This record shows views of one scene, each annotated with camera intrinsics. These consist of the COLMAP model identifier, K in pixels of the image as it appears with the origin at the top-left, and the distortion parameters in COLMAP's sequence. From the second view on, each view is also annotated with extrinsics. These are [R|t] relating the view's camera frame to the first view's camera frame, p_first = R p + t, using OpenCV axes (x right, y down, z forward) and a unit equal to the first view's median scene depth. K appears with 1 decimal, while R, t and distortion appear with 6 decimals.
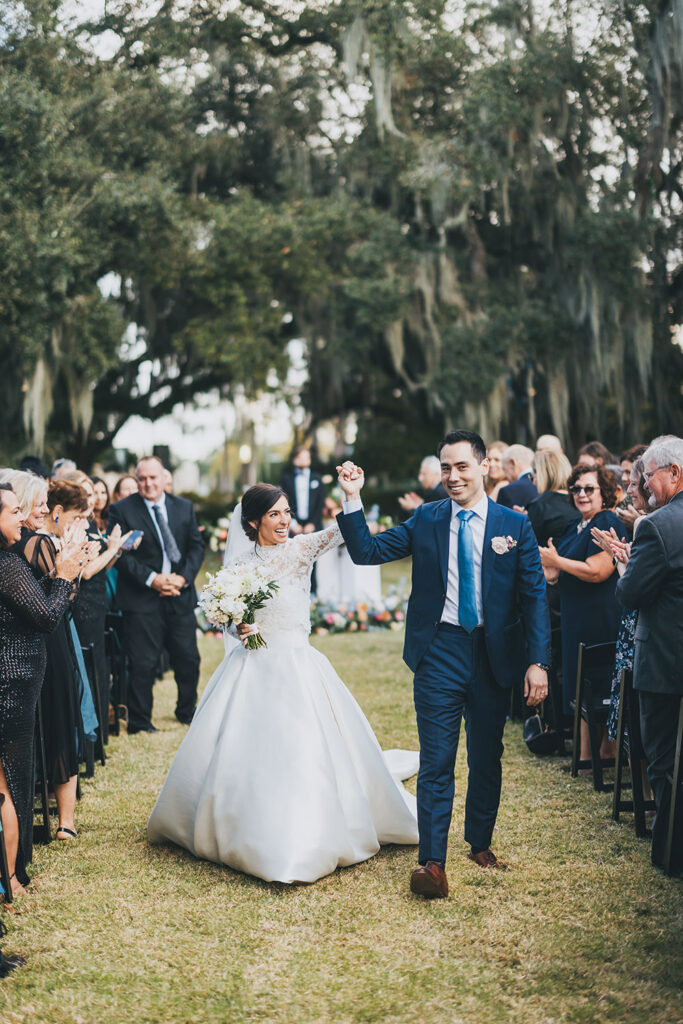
lens RADIAL K [[1641.8, 0, 342.4], [0, 1641.8, 511.8], [0, 0, 1]] dist [0.006852, 0.005905]
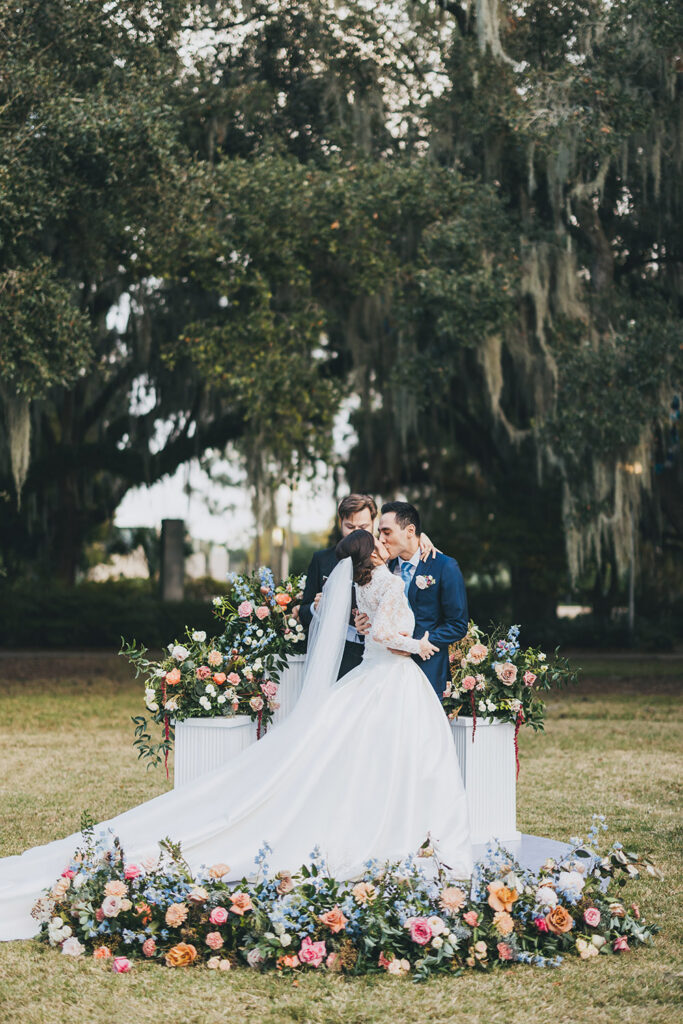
lens RADIAL K [[1768.2, 0, 337.5], [0, 1768.2, 601.2], [0, 0, 1]] dist [0.035975, 0.171181]
pose [[0.999042, 0.033994, -0.027548, -0.007598], [-0.034068, 0.999417, -0.002208, -0.003566], [0.027457, 0.003144, 0.999618, 0.267817]]
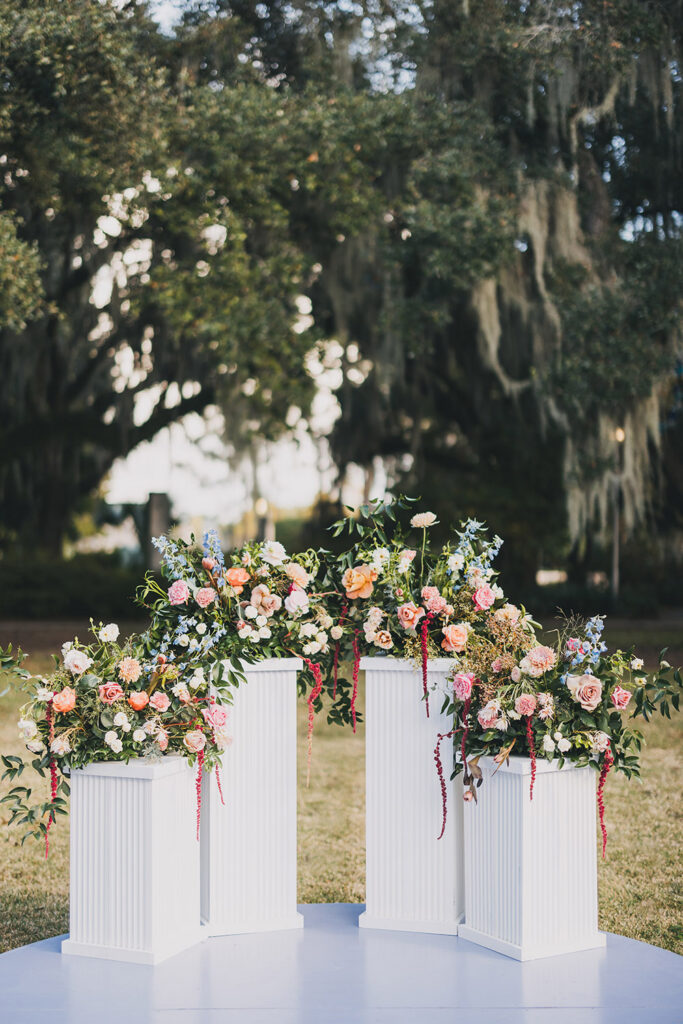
lens RADIAL K [[1641.8, 0, 342.4], [0, 1641.8, 511.8], [0, 0, 1]] dist [0.006852, 0.005905]
pose [[0.999550, 0.025981, -0.015019, -0.010800], [-0.026522, 0.998962, -0.037038, -0.005015], [0.014041, 0.037419, 0.999201, 0.383767]]
